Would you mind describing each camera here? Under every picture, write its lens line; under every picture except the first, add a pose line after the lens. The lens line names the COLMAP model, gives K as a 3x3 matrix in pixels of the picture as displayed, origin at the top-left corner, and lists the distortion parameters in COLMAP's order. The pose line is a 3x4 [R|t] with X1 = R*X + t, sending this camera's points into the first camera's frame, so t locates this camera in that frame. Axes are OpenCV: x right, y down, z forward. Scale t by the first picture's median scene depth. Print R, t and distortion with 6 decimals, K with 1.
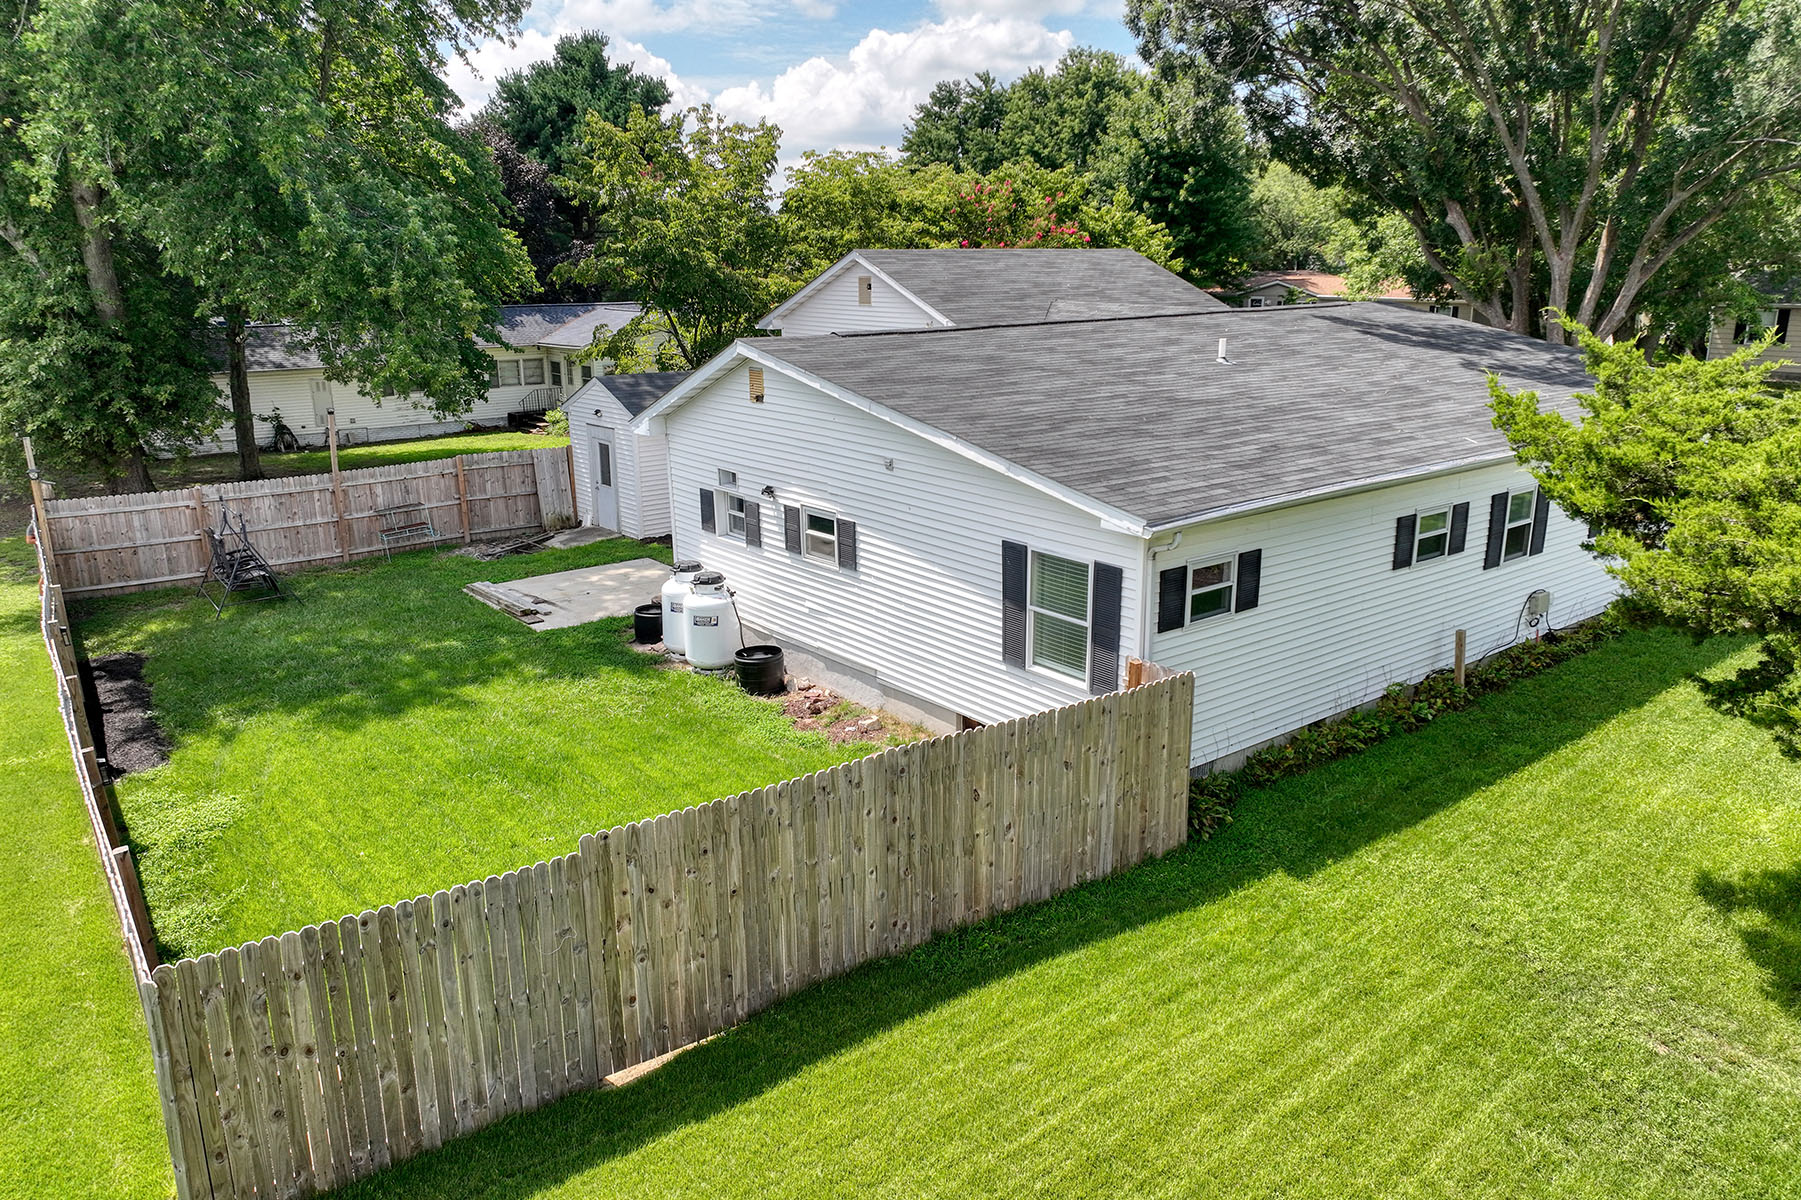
lens RADIAL K [[1264.5, 0, 912.6], [0, 1264.5, 617.2], [0, 0, 1]] dist [-0.003323, 0.018780]
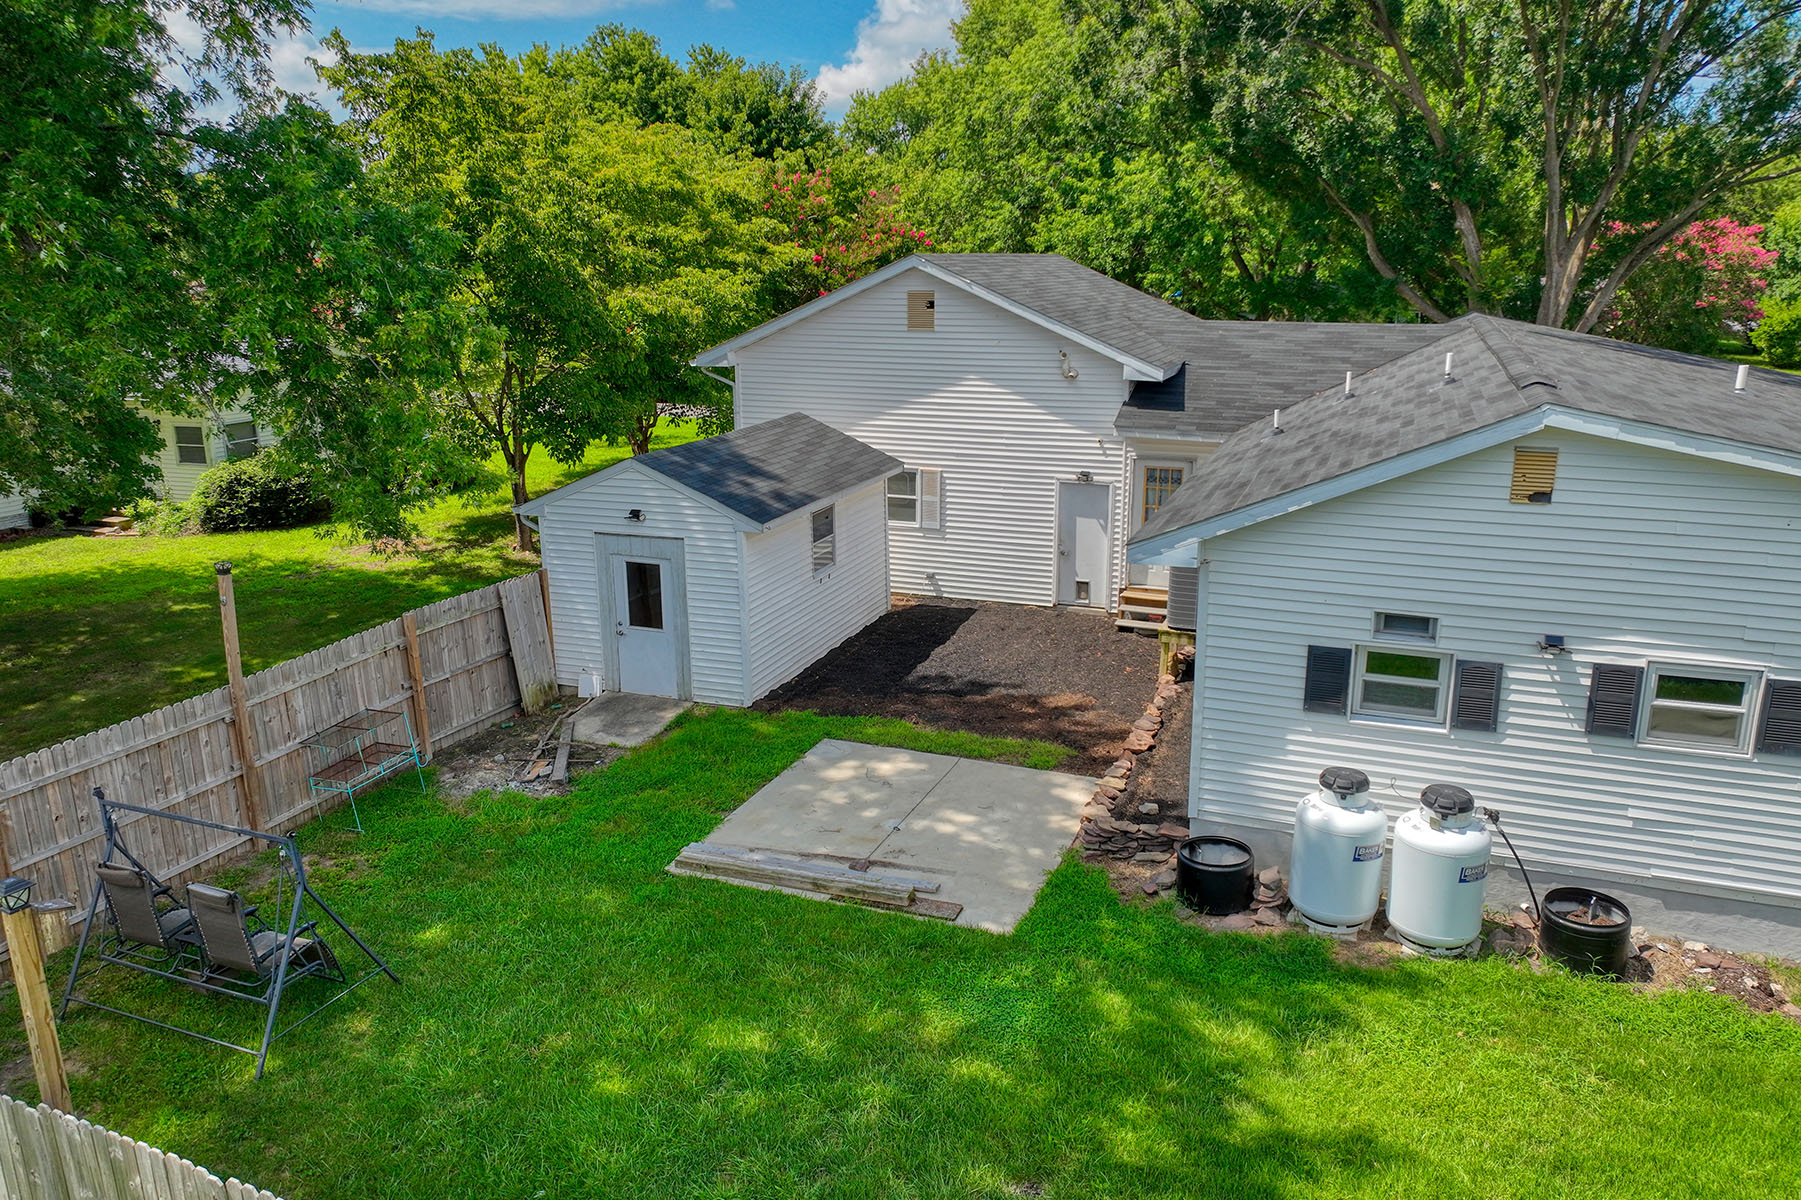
lens RADIAL K [[1264.5, 0, 904.2], [0, 1264.5, 596.6], [0, 0, 1]] dist [-0.003323, 0.018780]
pose [[0.864695, -0.129846, 0.485225, -0.705616], [0.138734, 0.990171, 0.017740, -0.183274], [-0.482759, 0.051978, 0.874209, 0.632211]]
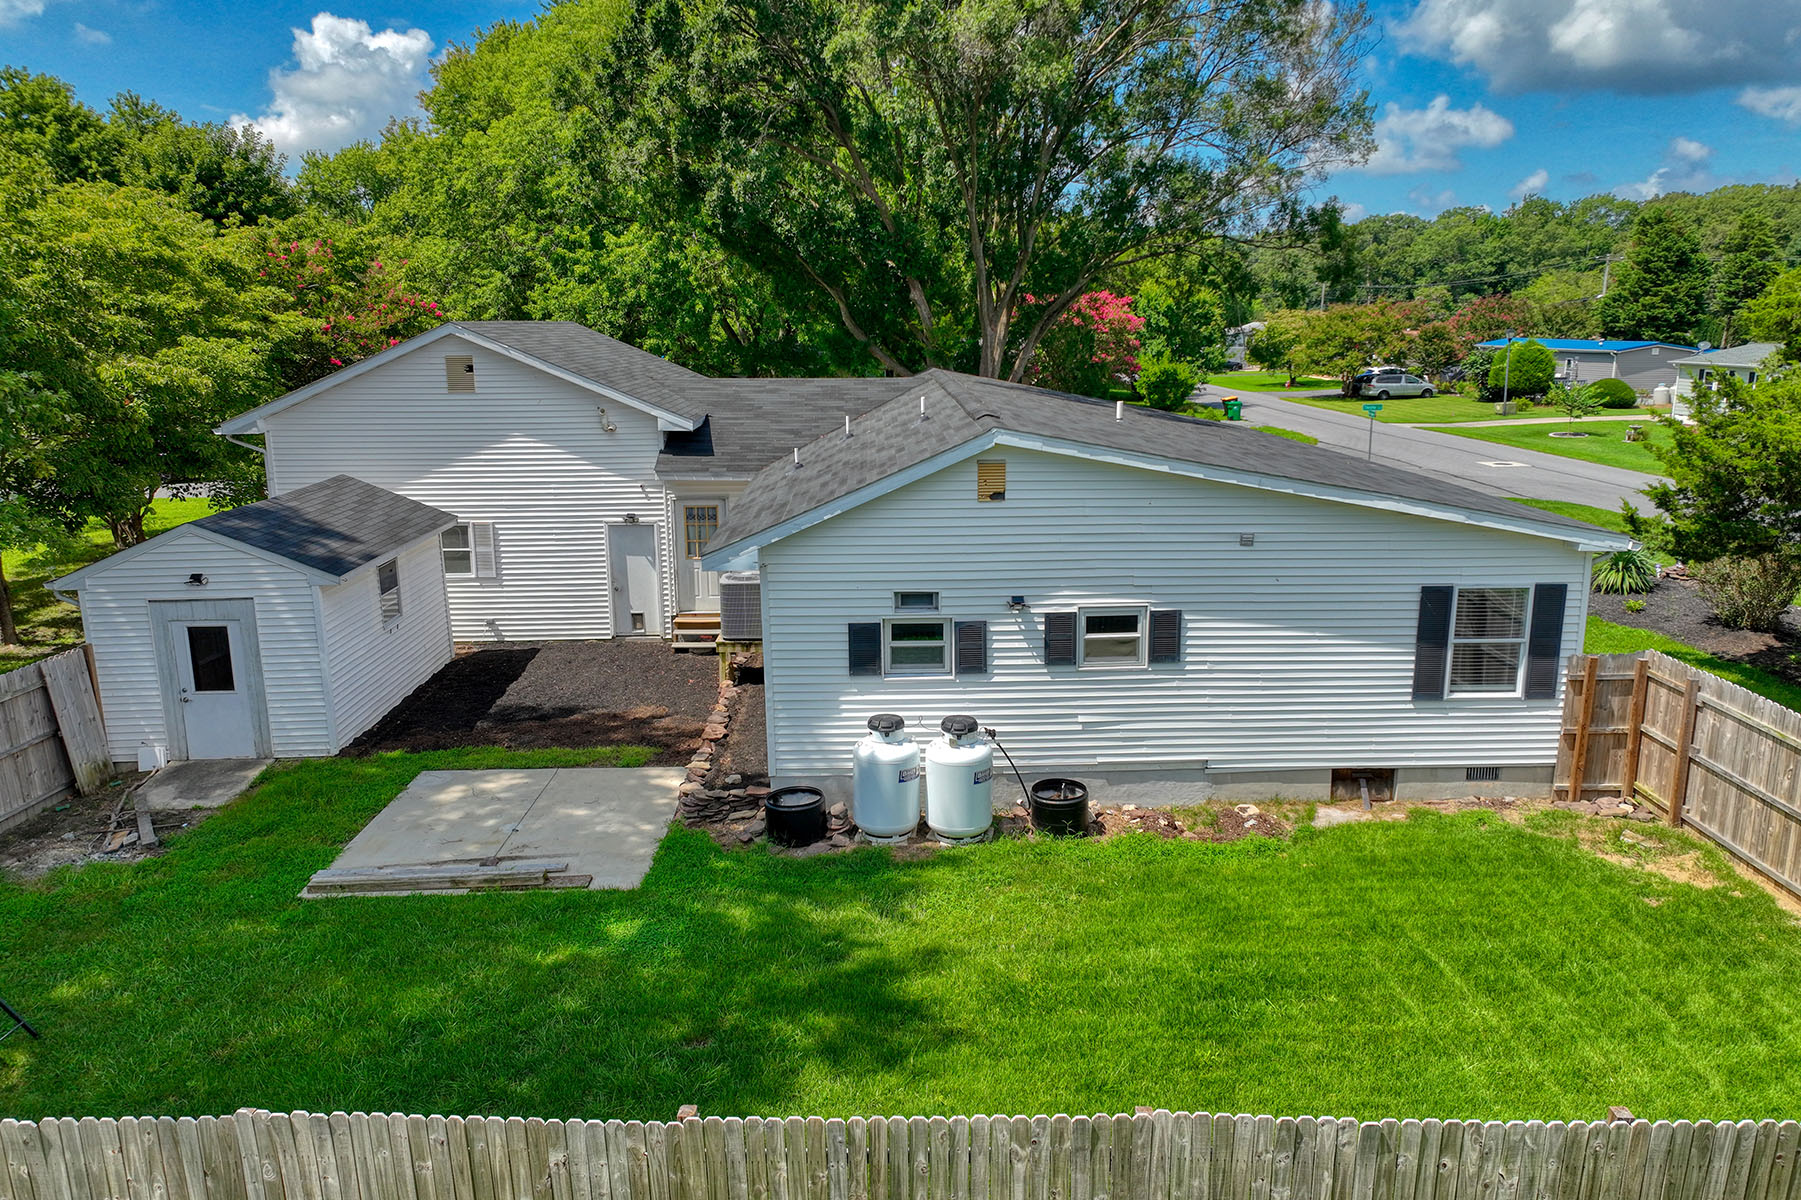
lens RADIAL K [[1264.5, 0, 905.0], [0, 1264.5, 597.3], [0, 0, 1]] dist [-0.003323, 0.018780]
pose [[0.602267, -0.172015, 0.779542, -0.843016], [0.225063, 0.973484, 0.040929, -0.159461], [-0.765912, 0.150796, 0.625012, 0.546469]]
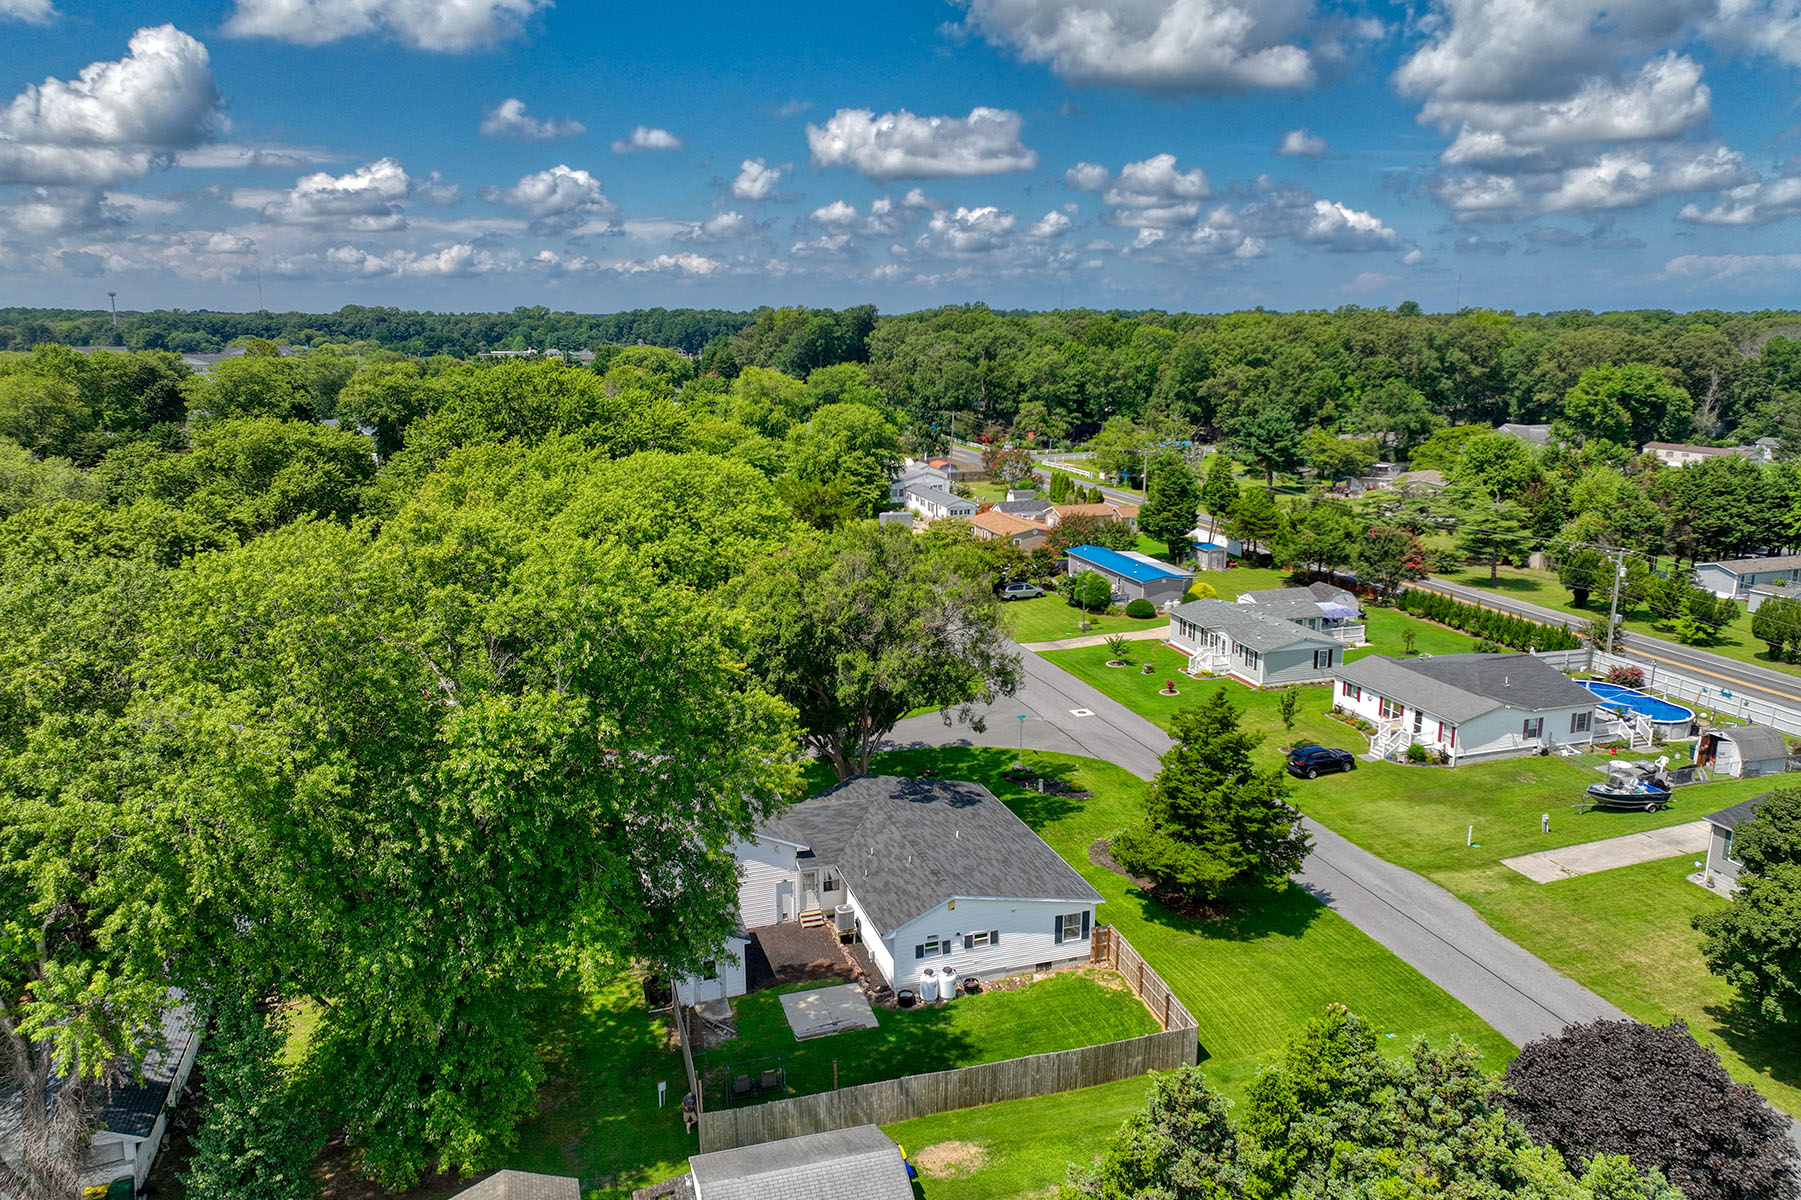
lens RADIAL K [[1264.5, 0, 903.3], [0, 1264.5, 594.3], [0, 0, 1]] dist [-0.003323, 0.018780]
pose [[0.348722, -0.198896, 0.915878, -3.041908], [0.258444, 0.959741, 0.110019, -1.367986], [-0.900888, 0.198337, 0.386086, -0.302094]]
